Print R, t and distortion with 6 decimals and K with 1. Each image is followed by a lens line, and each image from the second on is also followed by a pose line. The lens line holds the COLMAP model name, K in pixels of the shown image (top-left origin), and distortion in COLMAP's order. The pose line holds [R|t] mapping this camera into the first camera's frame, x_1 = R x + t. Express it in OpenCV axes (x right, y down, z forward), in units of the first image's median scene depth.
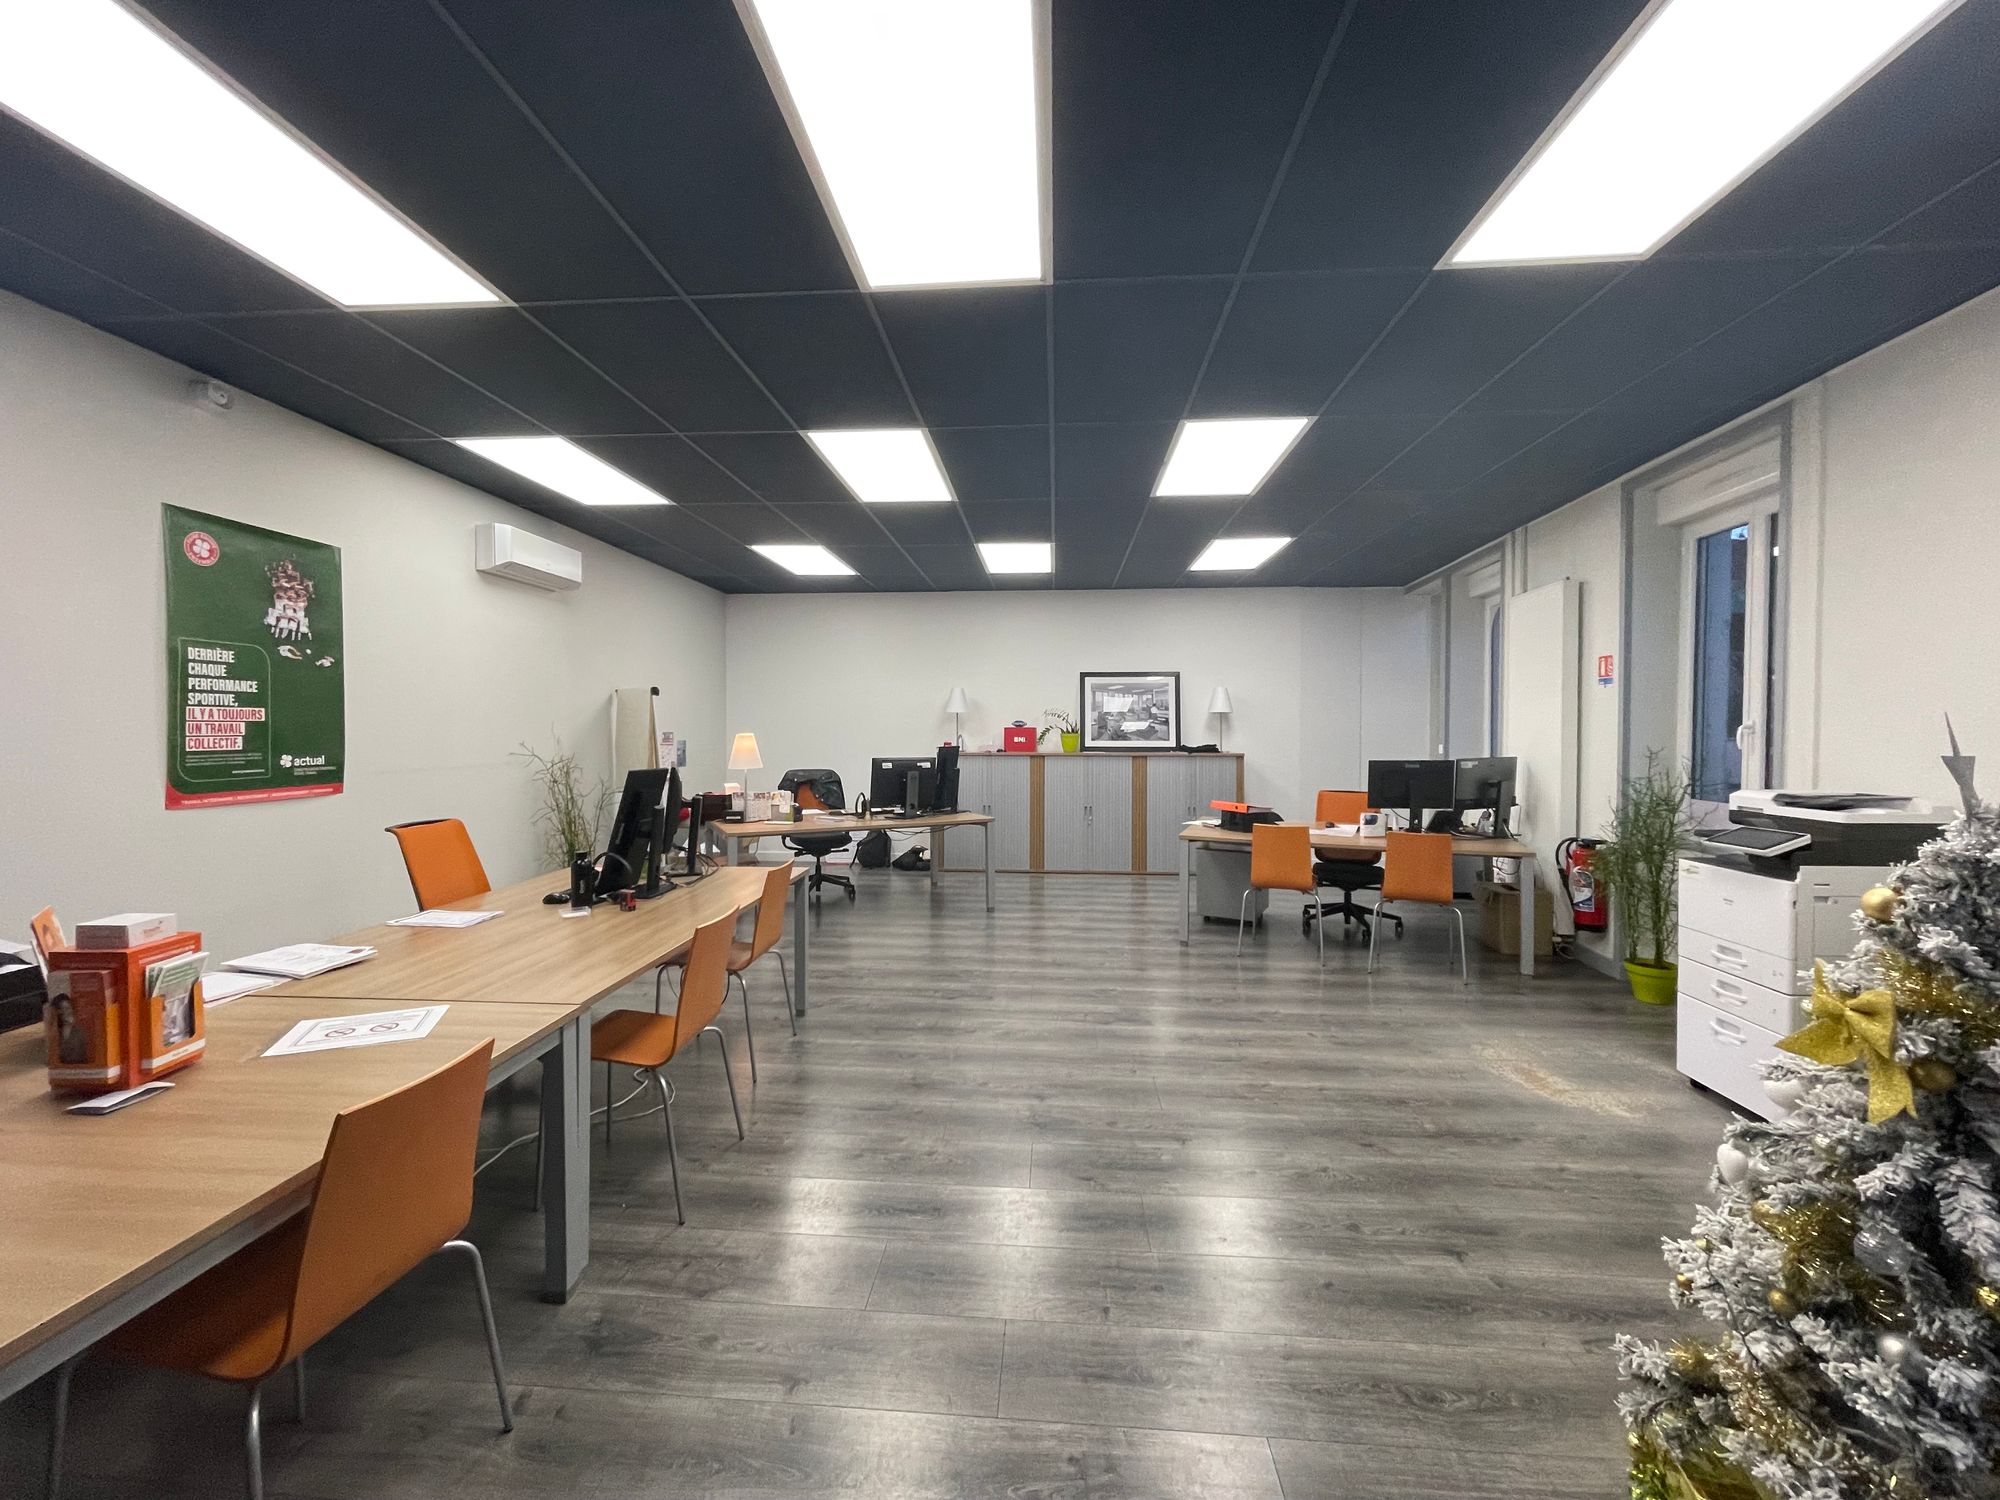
lens RADIAL K [[809.0, 0, 997.3], [0, 809.0, 742.2], [0, 0, 1]] dist [0.000205, -0.000227]
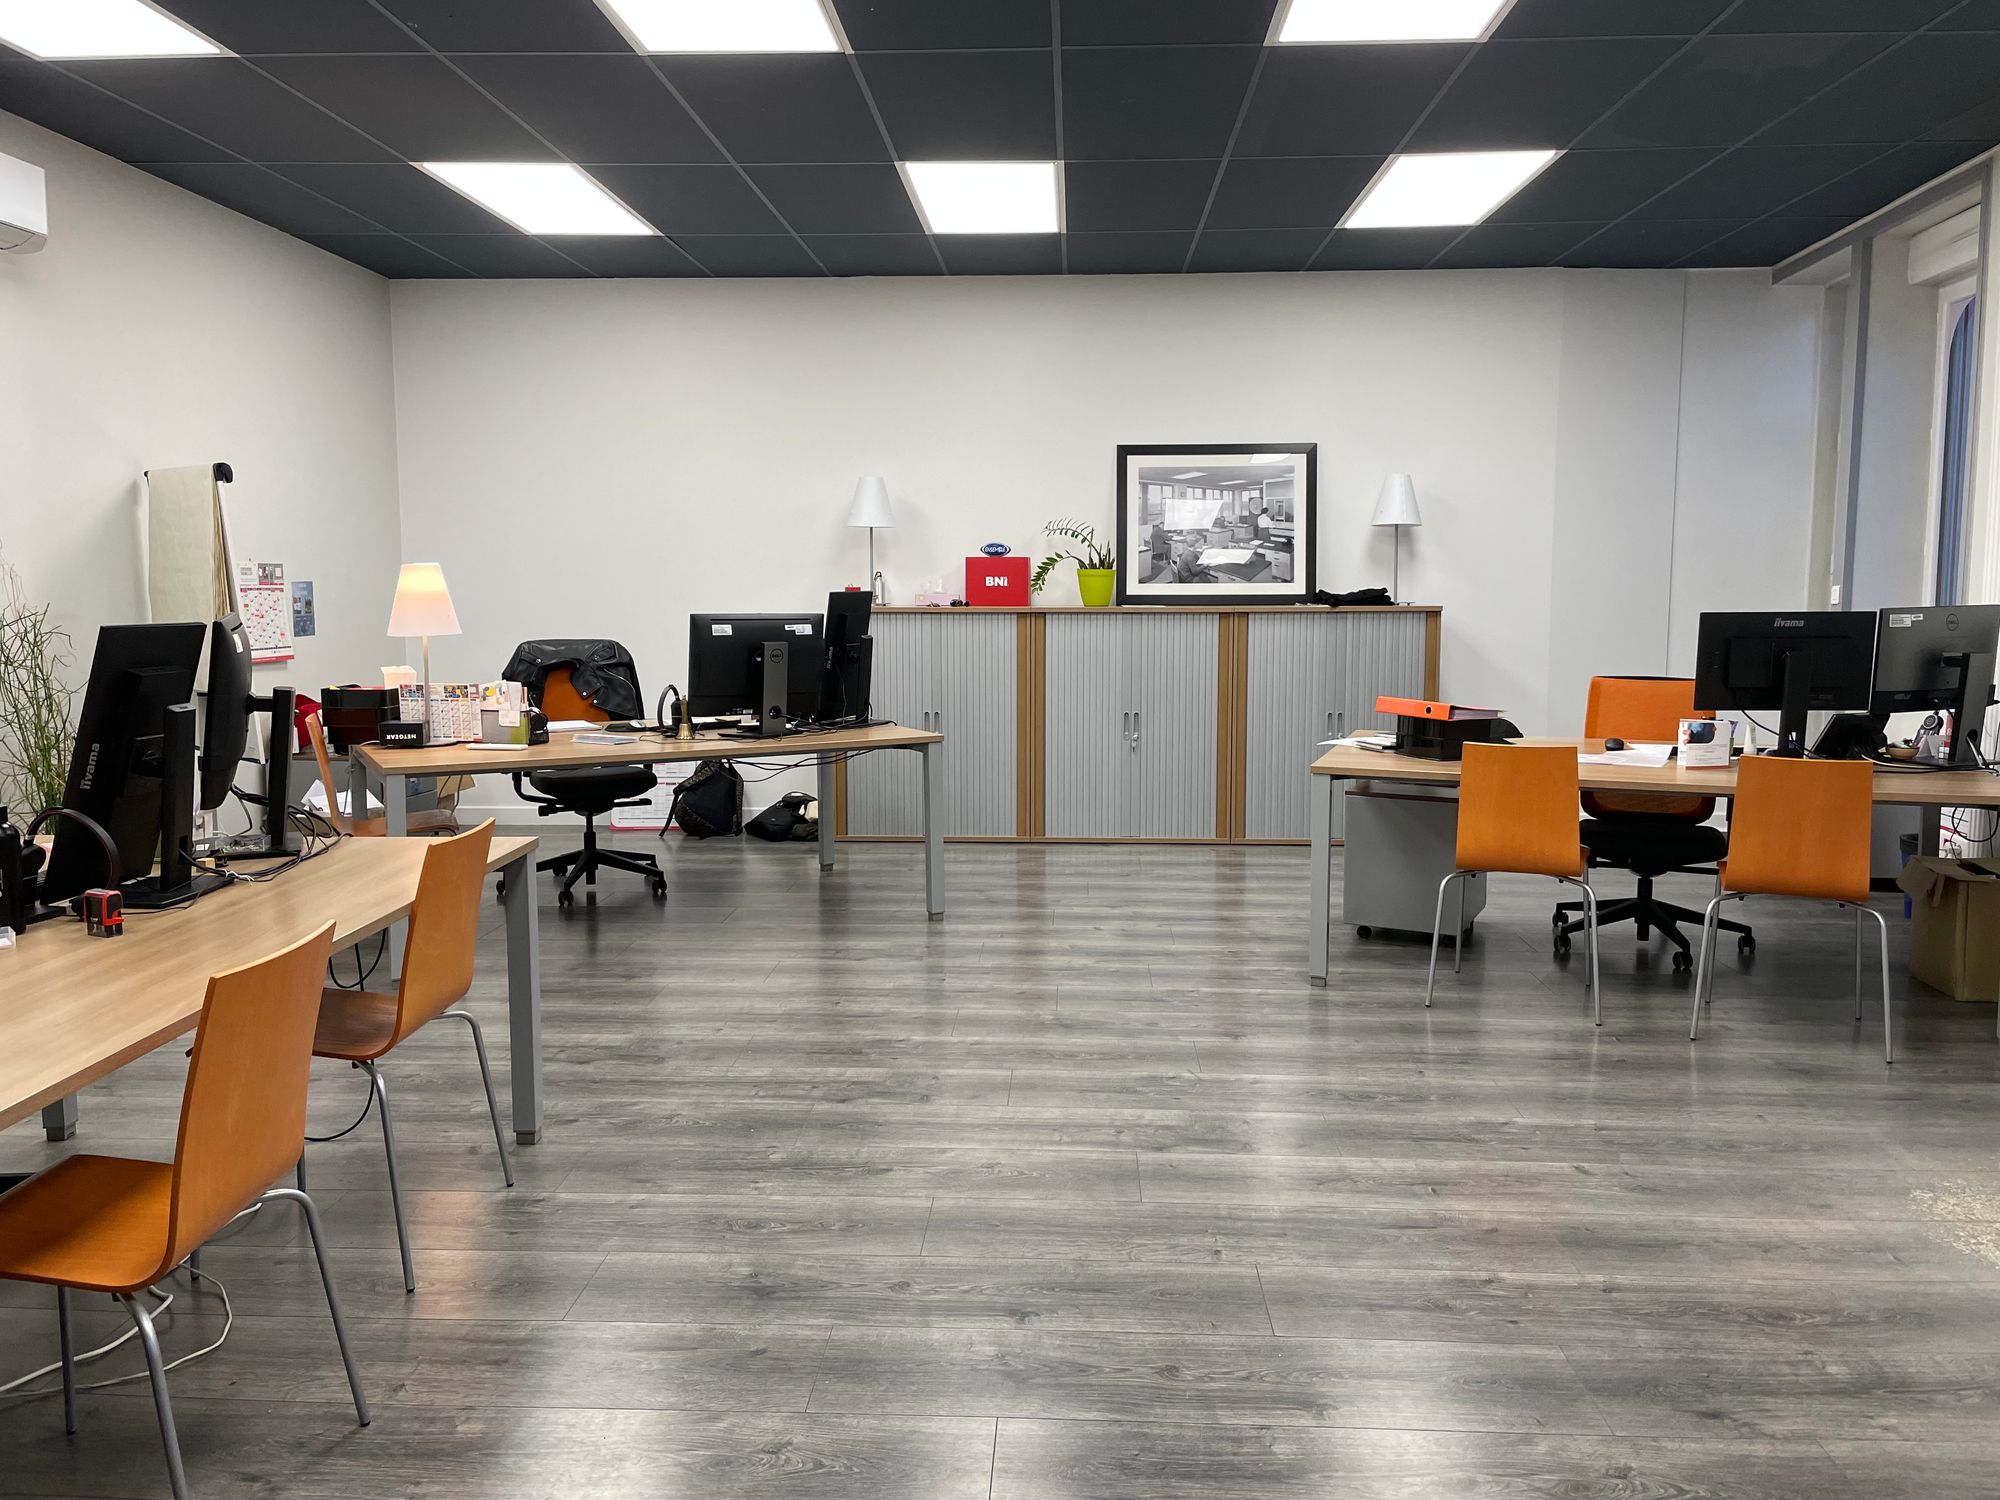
lens RADIAL K [[1523.3, 0, 1012.6], [0, 1523.3, 751.8], [0, 0, 1]] dist [0.077768, -0.102048]
pose [[0.999516, -0.005455, 0.030639, 0.019735], [0.002362, 0.994974, 0.100107, 0.017924], [-0.031031, -0.099986, 0.994505, 0.115374]]
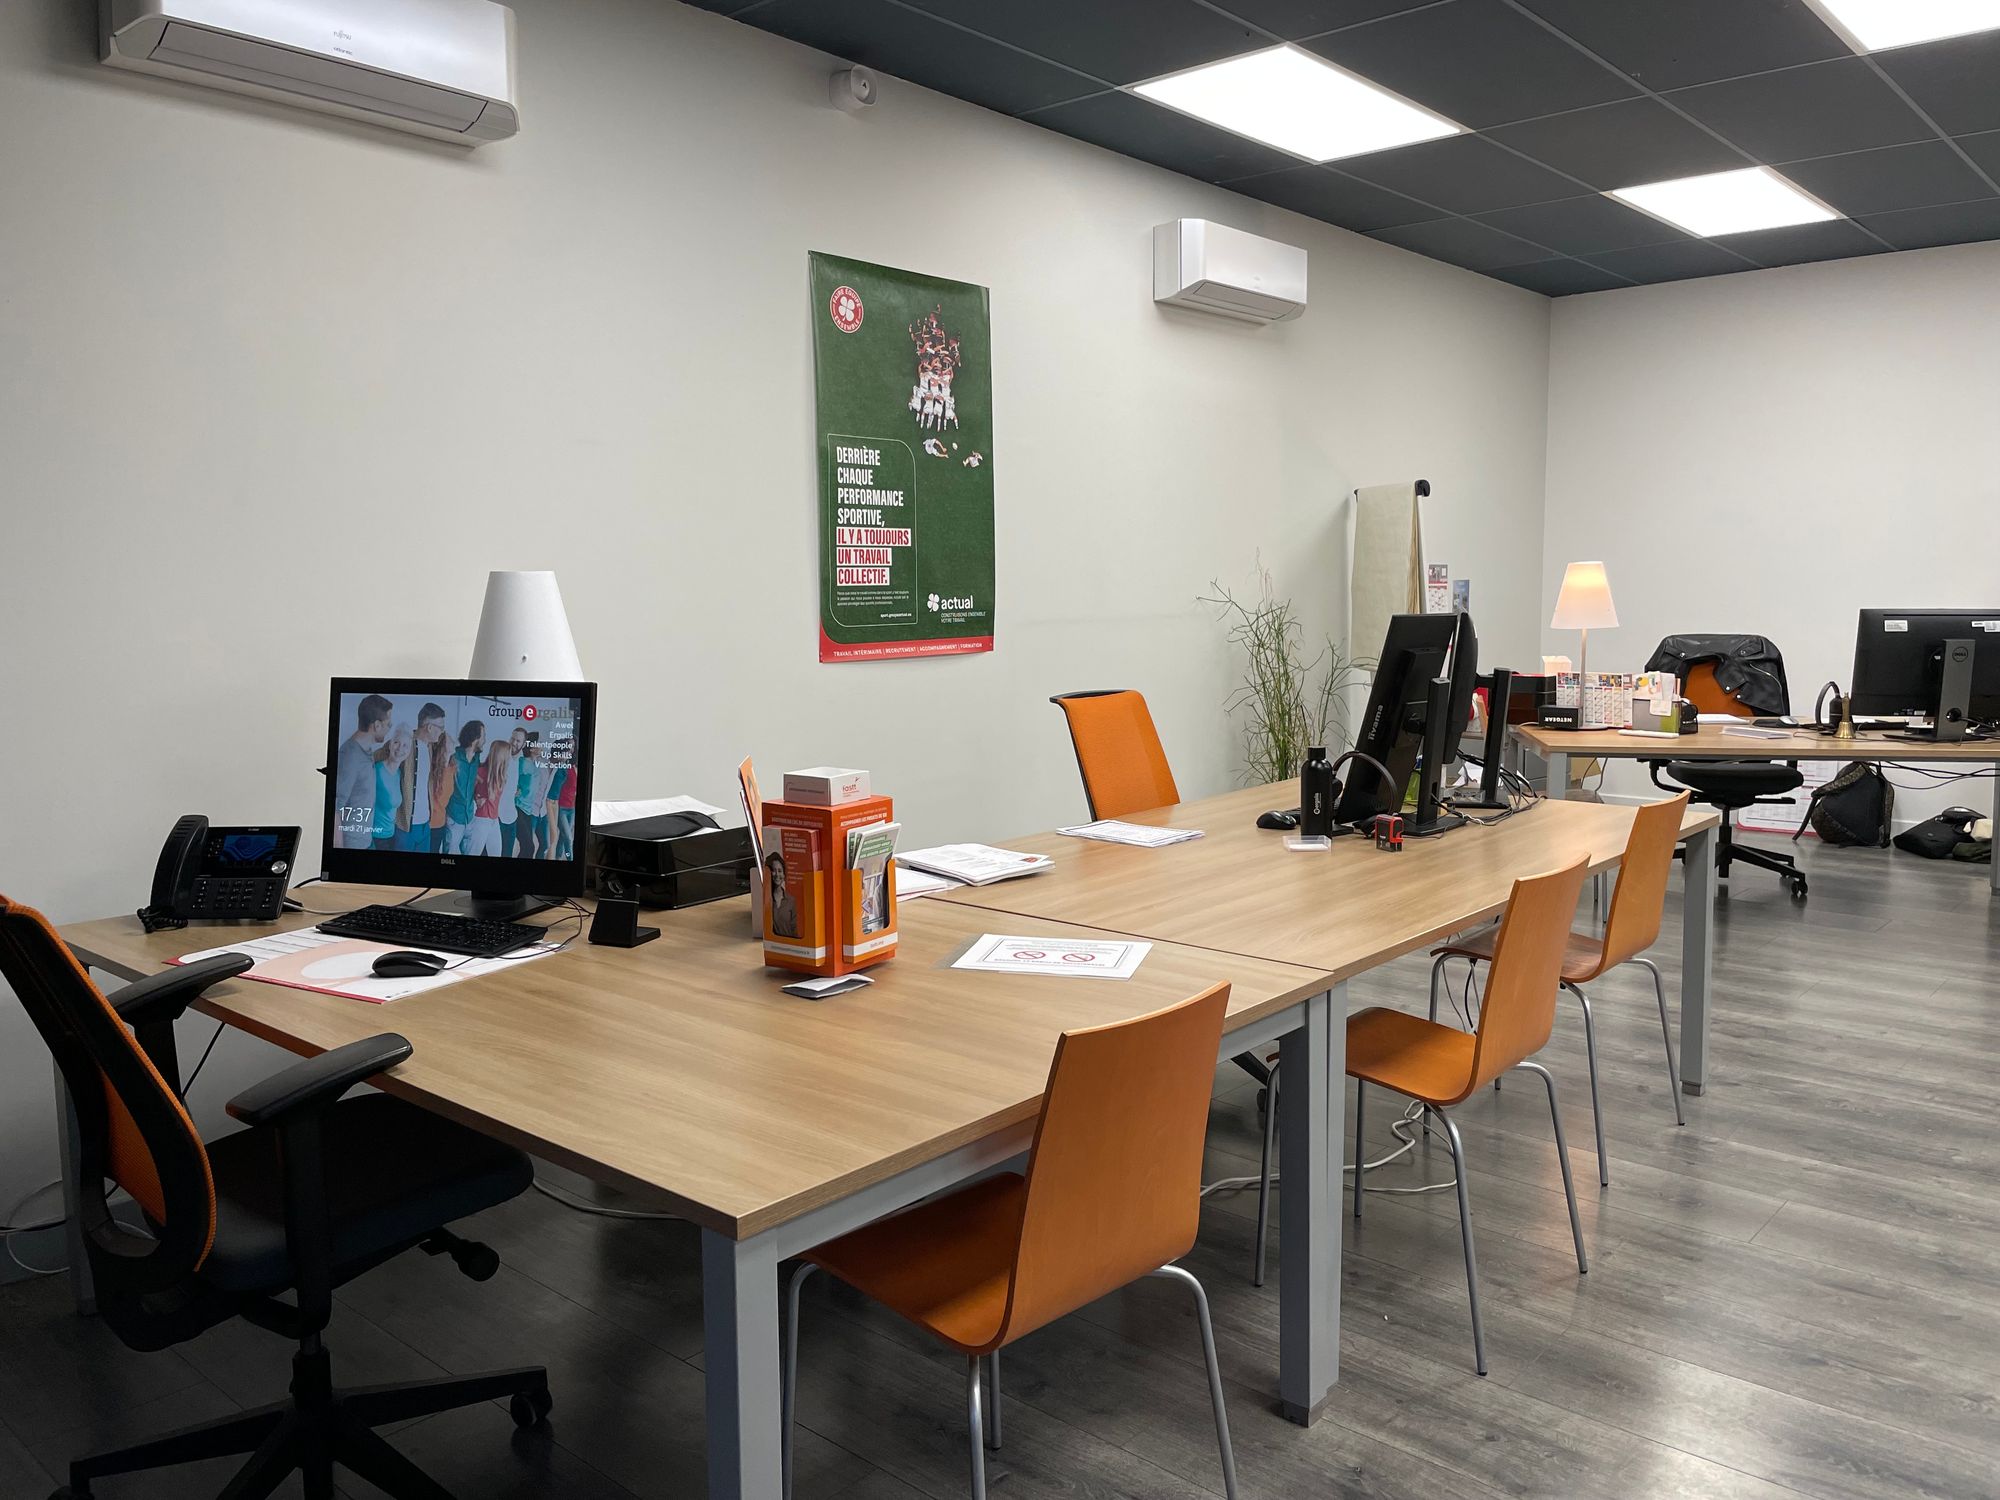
lens RADIAL K [[1523.3, 0, 1010.2], [0, 1523.3, 732.6], [0, 0, 1]] dist [0.077768, -0.102048]
pose [[0.797527, 0.052306, -0.601011, -0.008387], [0.000989, 0.996120, 0.088004, 0.020134], [0.603282, -0.070779, 0.794381, -0.040293]]
